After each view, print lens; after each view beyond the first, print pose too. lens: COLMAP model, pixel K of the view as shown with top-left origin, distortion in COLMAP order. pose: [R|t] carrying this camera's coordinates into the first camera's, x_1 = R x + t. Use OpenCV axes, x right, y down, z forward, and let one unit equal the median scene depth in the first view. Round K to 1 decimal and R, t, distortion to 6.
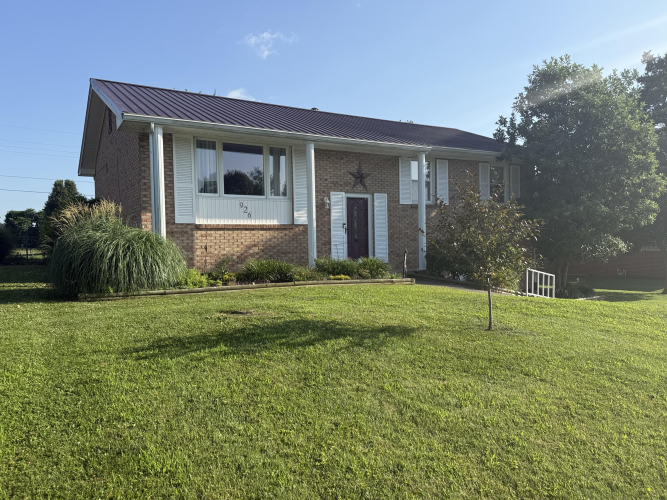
lens RADIAL K [[505.7, 0, 333.5], [0, 505.7, 250.0], [0, 0, 1]] dist [-0.001051, -0.001769]
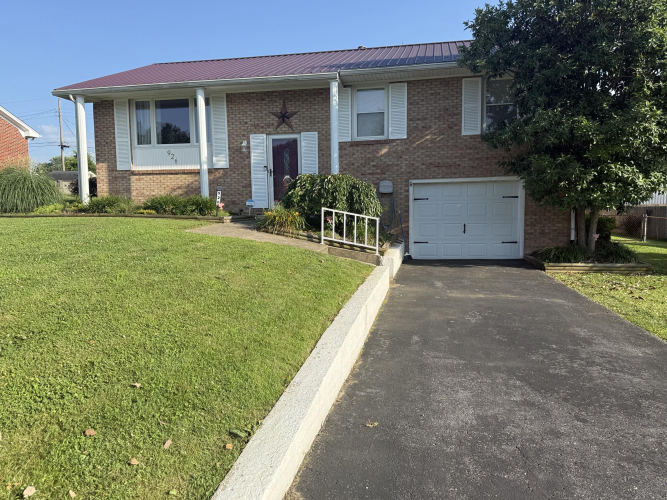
lens RADIAL K [[505.7, 0, 333.5], [0, 505.7, 250.0], [0, 0, 1]] dist [-0.001051, -0.001769]
pose [[0.713715, 0.063816, -0.697523, 0.865356], [-0.024220, 0.997494, 0.066478, 0.044629], [0.700017, -0.030552, 0.713472, 0.405758]]
